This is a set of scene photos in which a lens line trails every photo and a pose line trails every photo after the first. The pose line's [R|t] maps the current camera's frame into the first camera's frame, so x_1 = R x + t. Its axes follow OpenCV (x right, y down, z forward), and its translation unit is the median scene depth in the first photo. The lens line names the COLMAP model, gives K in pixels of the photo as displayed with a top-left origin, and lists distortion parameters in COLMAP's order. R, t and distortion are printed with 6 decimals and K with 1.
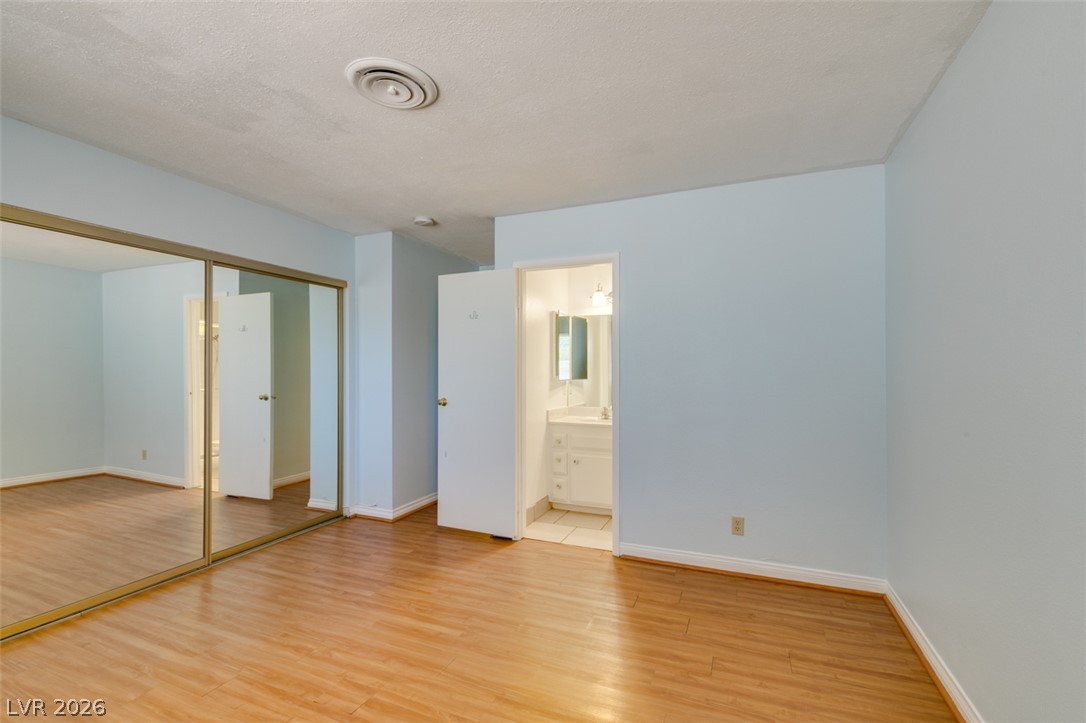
lens RADIAL K [[483.7, 0, 539.5], [0, 483.7, 366.2], [0, 0, 1]] dist [0.001209, -0.000446]
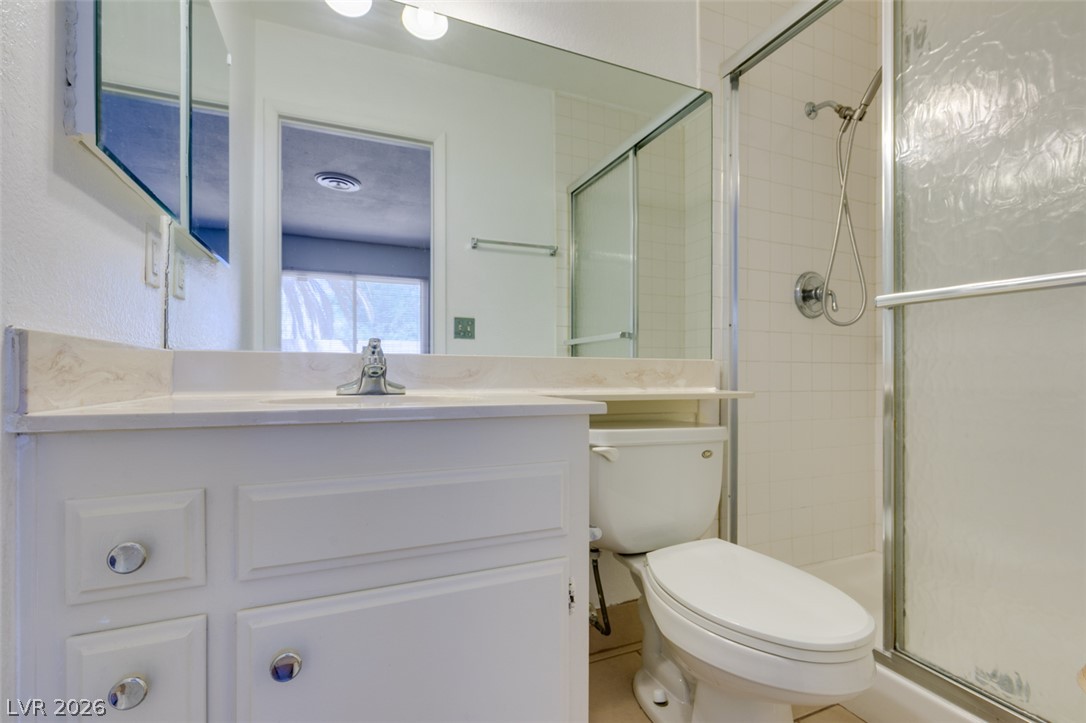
lens RADIAL K [[489.9, 0, 539.7], [0, 489.9, 366.6], [0, 0, 1]] dist [0.000872, -0.000452]
pose [[0.695350, 0.004241, 0.718659, 0.019819], [-0.008957, 0.999956, 0.002765, 0.099977], [-0.718616, -0.008360, 0.695357, 0.819649]]
